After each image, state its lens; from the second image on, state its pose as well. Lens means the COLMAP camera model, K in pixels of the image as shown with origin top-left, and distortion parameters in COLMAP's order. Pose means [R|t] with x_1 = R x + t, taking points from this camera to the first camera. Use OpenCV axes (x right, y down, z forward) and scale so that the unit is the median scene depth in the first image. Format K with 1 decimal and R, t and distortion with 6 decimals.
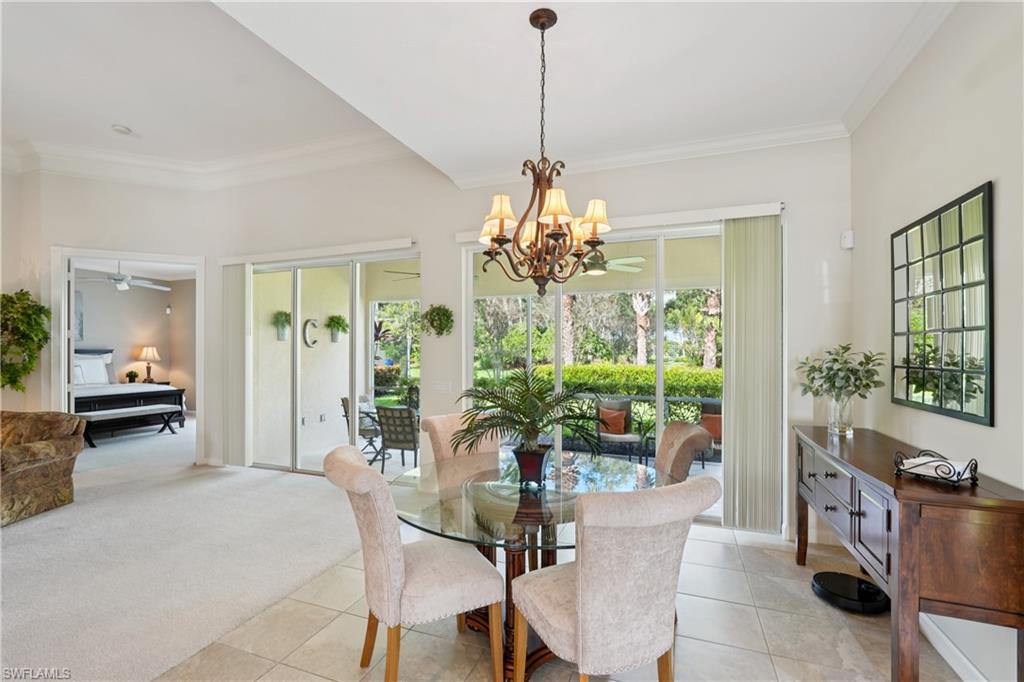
lens RADIAL K [[447.8, 0, 510.1], [0, 447.8, 342.8], [0, 0, 1]] dist [0.001777, 0.000351]
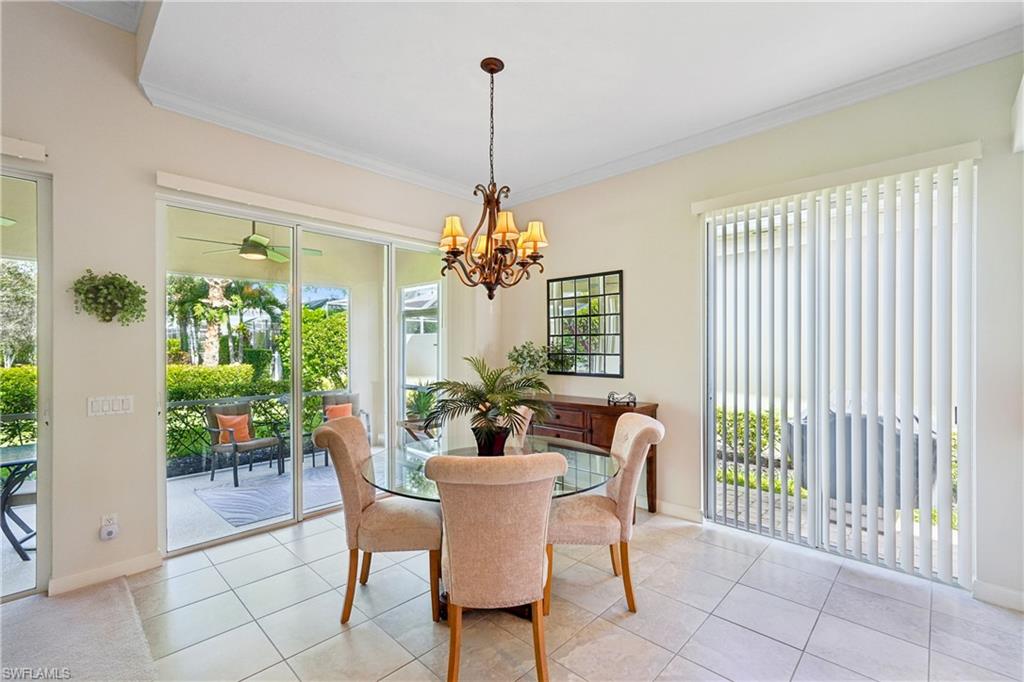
lens RADIAL K [[443.7, 0, 510.3], [0, 443.7, 343.5], [0, 0, 1]] dist [0.015553, 0.000378]
pose [[0.400545, -0.000695, 0.916277, -0.635134], [-0.010069, 0.999936, 0.005160, 0.003961], [-0.916222, -0.011292, 0.400513, 0.318446]]
